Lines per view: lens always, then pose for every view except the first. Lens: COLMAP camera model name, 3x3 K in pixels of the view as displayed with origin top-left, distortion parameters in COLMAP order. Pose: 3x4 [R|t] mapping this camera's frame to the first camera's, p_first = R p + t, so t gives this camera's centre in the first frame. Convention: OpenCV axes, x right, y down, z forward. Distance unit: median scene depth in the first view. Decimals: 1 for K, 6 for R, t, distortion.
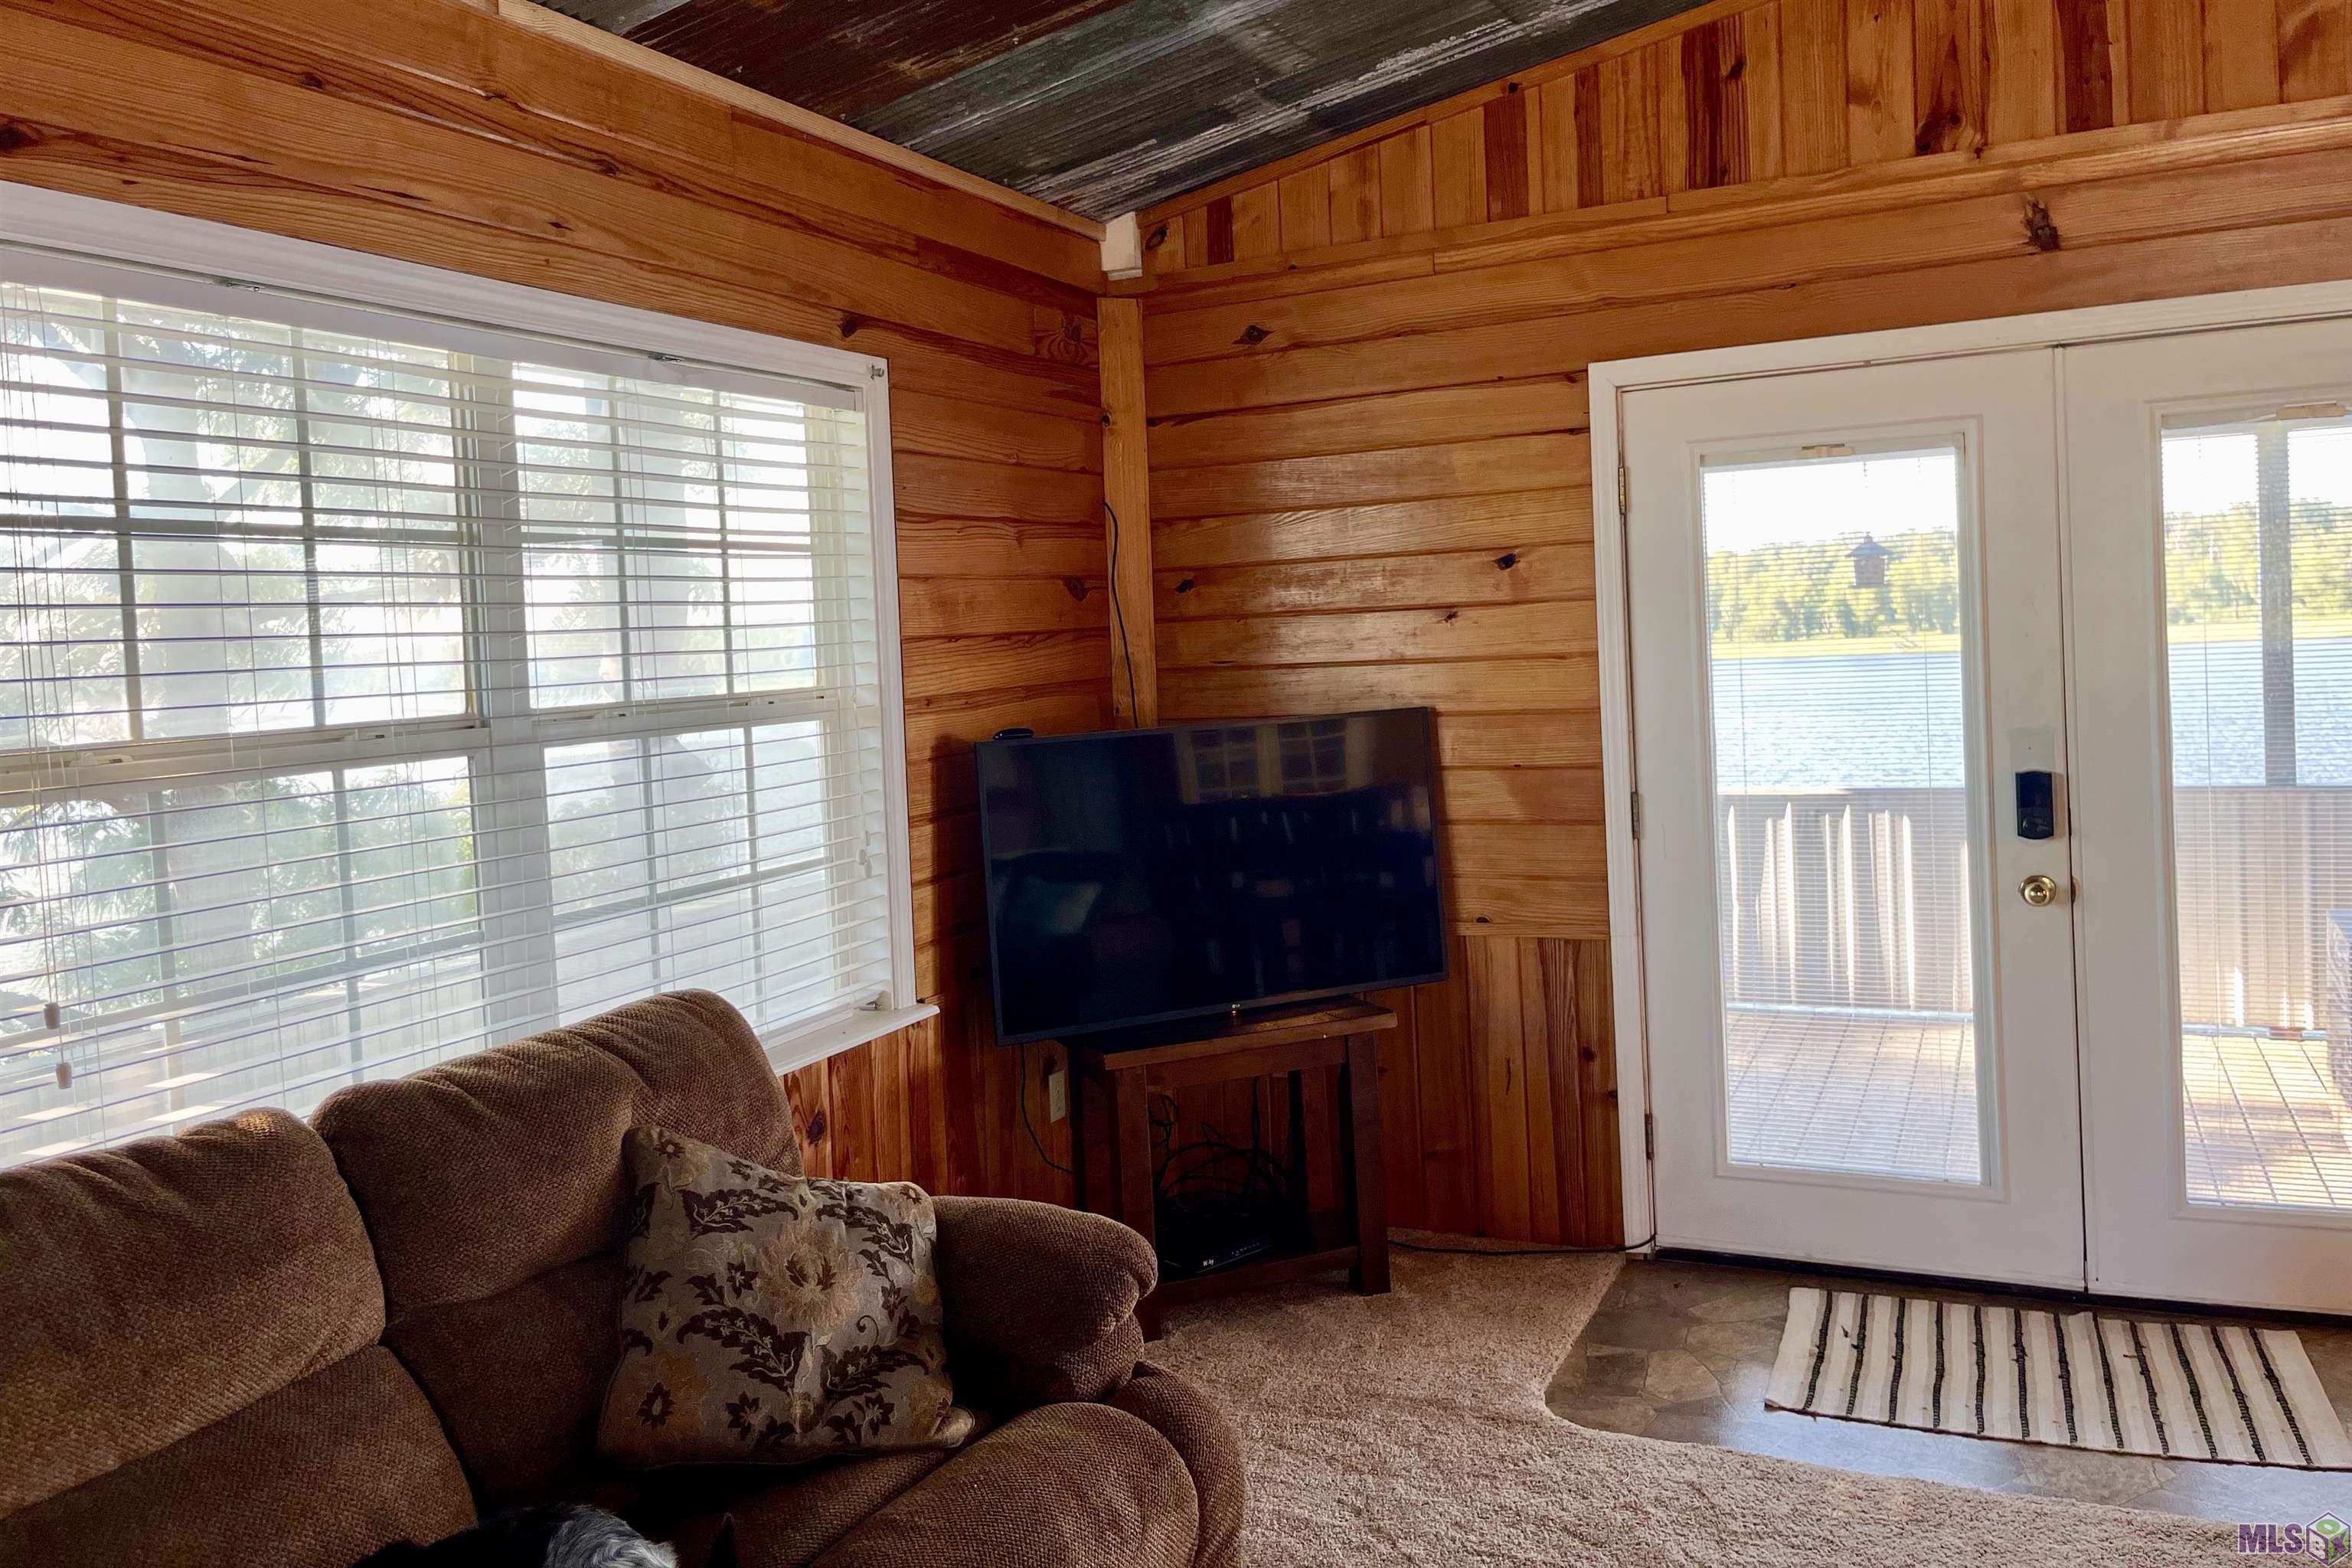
lens RADIAL K [[1759.3, 0, 1139.7], [0, 1759.3, 712.6], [0, 0, 1]] dist [-0.001508, -0.008029]
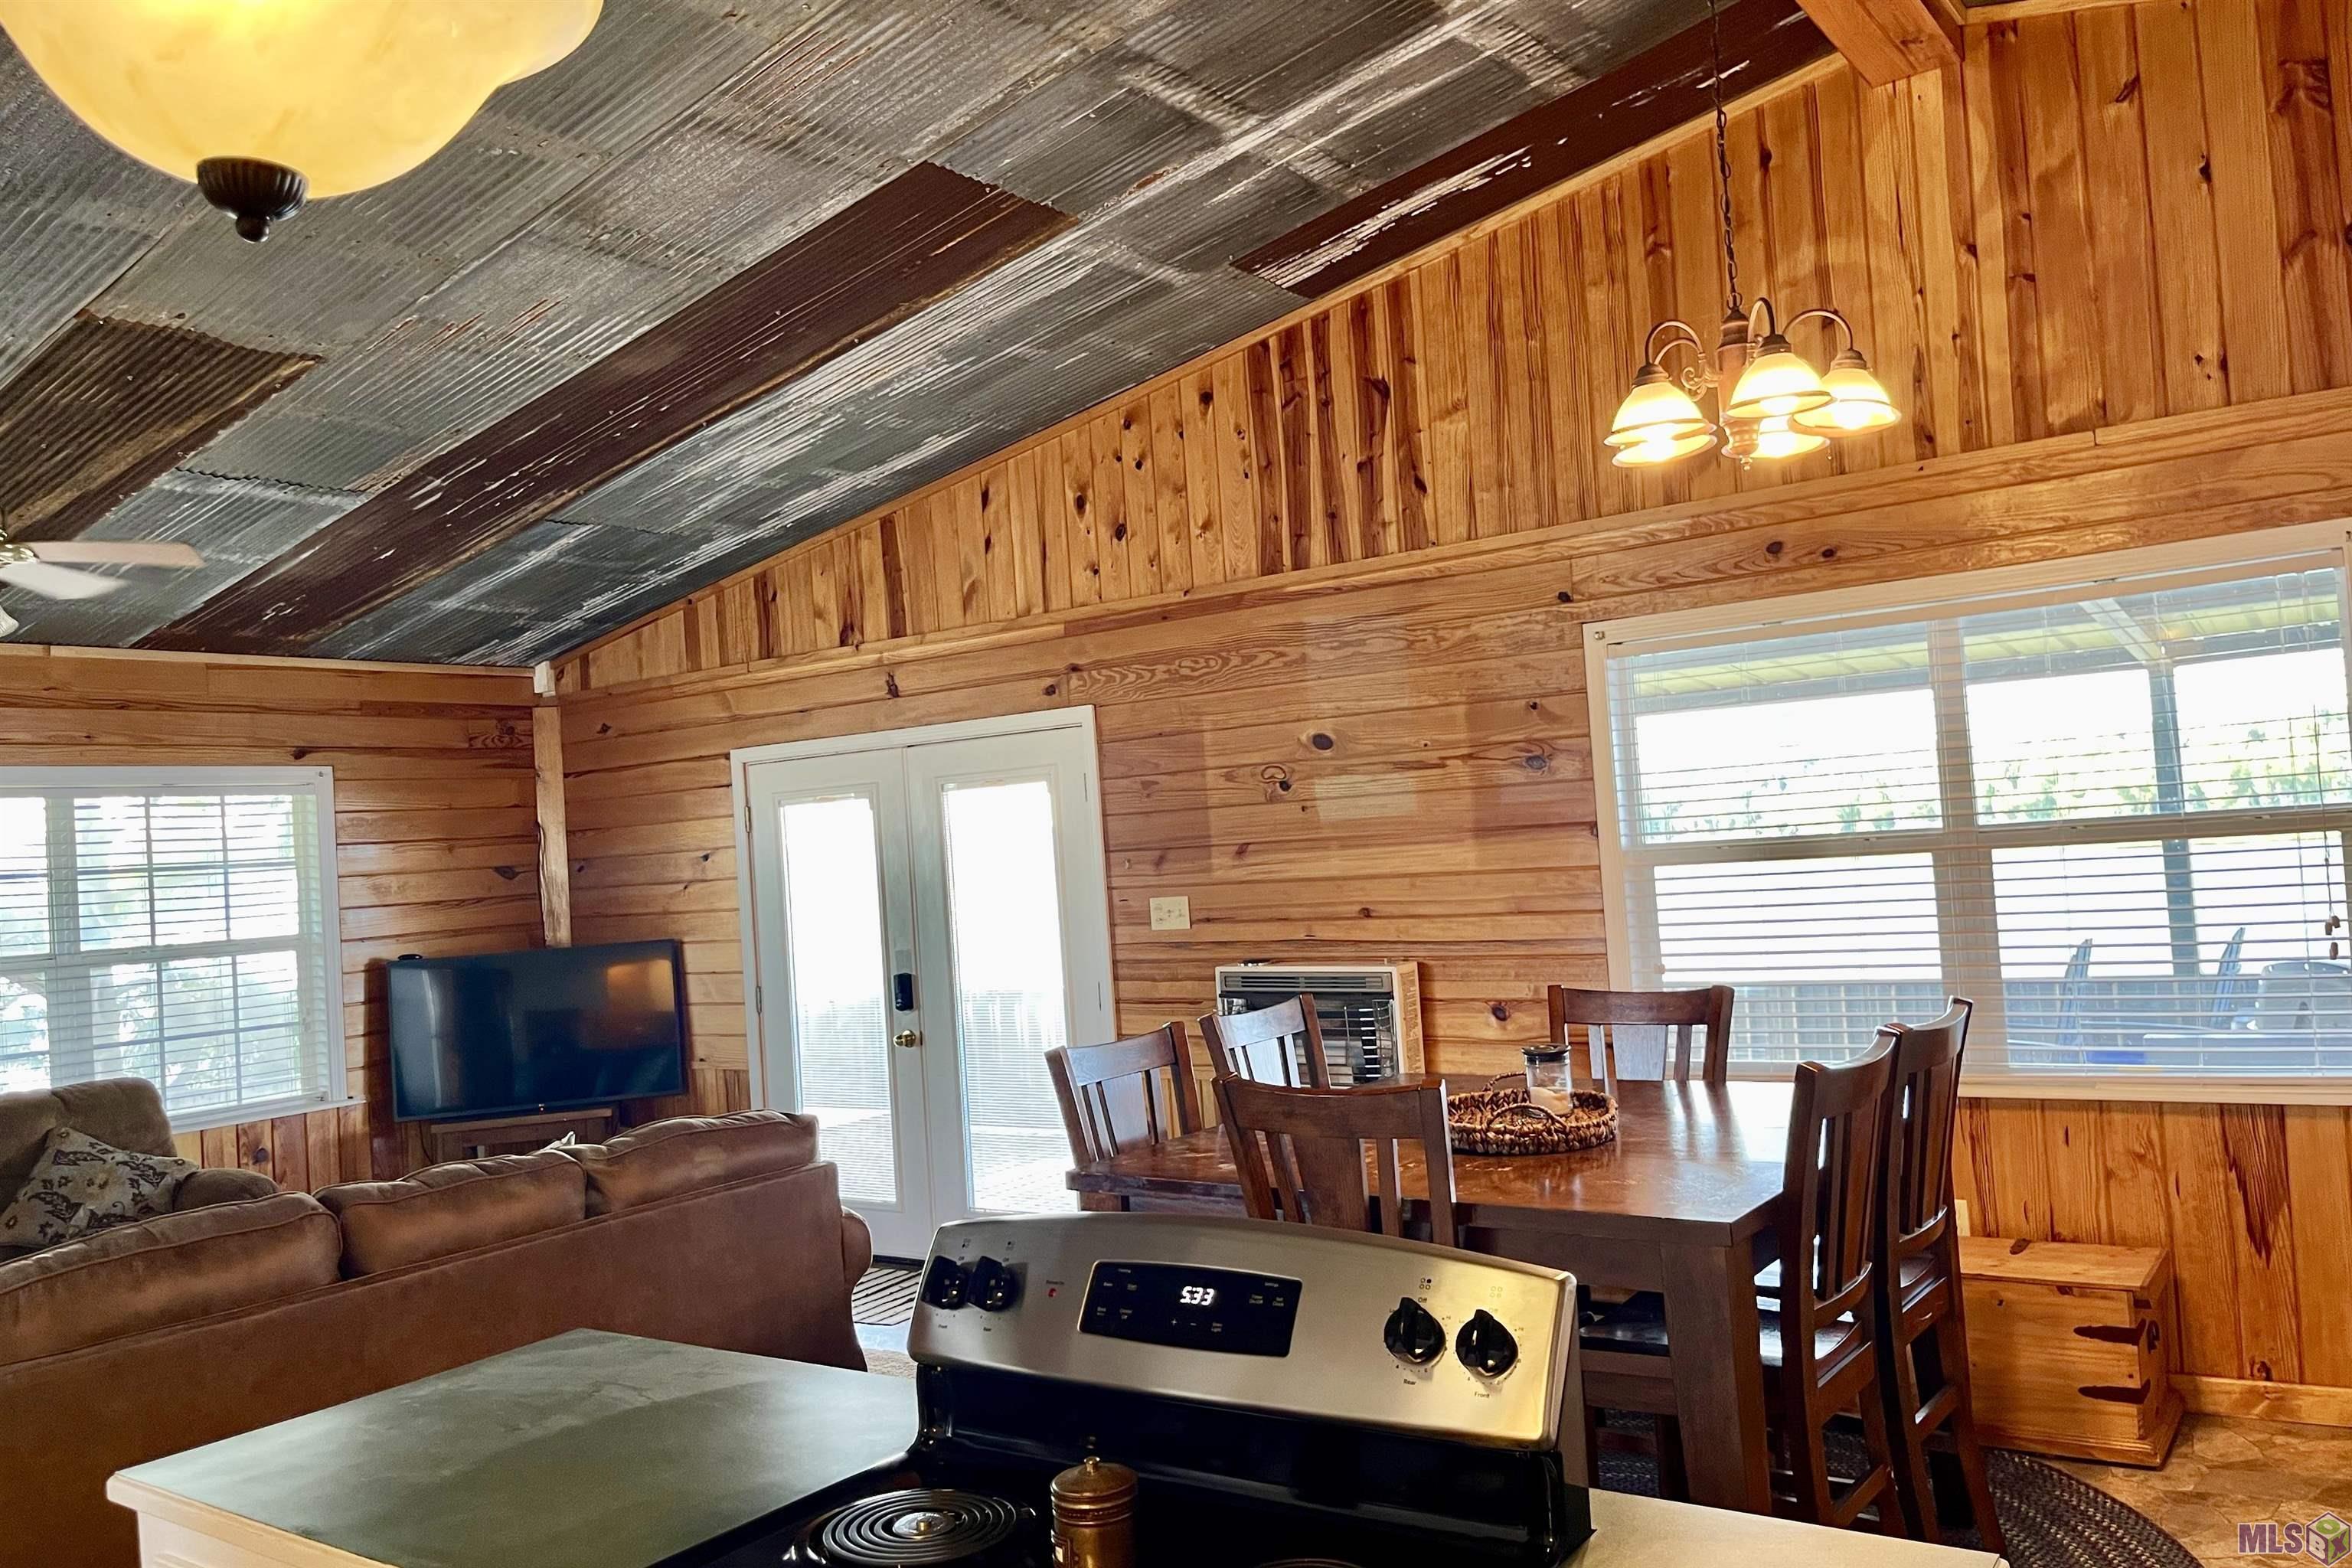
lens RADIAL K [[1772.4, 0, 1147.5], [0, 1772.4, 803.8], [0, 0, 1]] dist [0.115495, -0.179562]
pose [[0.984151, -0.017749, -0.176442, 1.042023], [0.007579, 0.998279, -0.058145, -0.033681], [0.177170, 0.055887, 0.982592, -0.763513]]
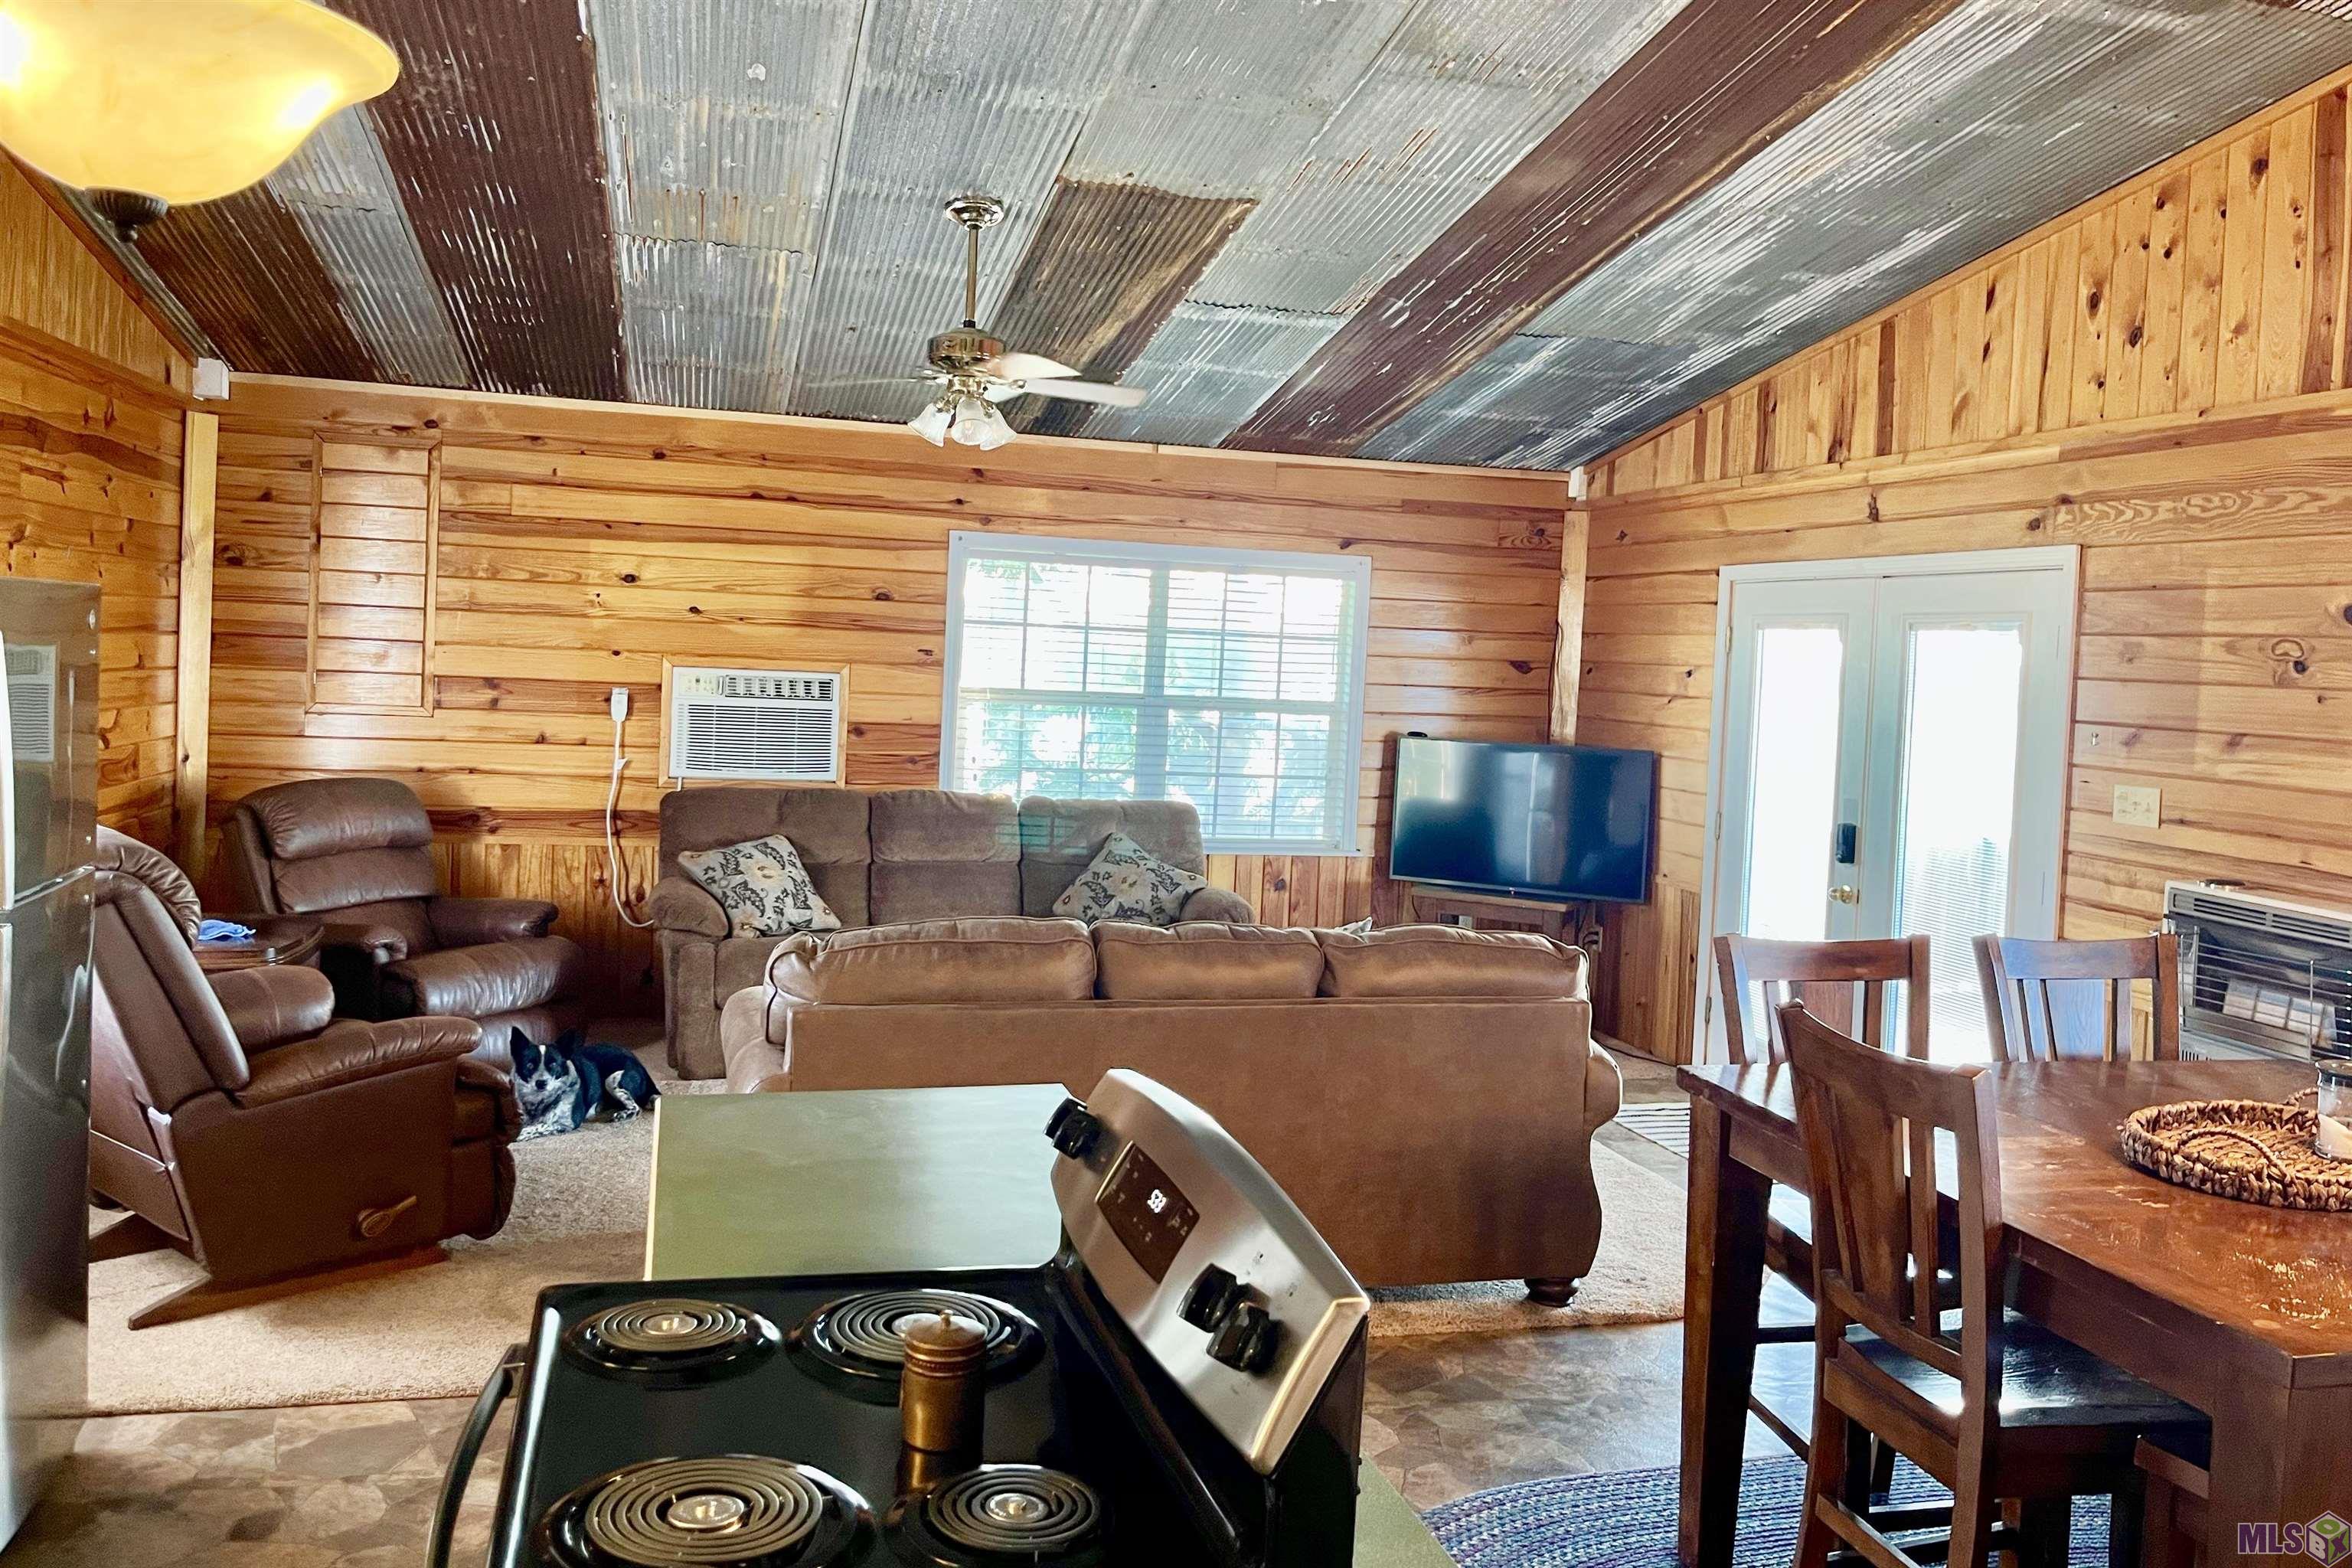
lens RADIAL K [[1759.3, 0, 1139.7], [0, 1759.3, 712.6], [0, 0, 1]] dist [-0.001508, -0.008029]
pose [[0.634135, 0.108777, -0.765533, 1.296728], [-0.111267, 0.992588, 0.048872, -0.077352], [0.765175, 0.054187, 0.641538, -0.588886]]
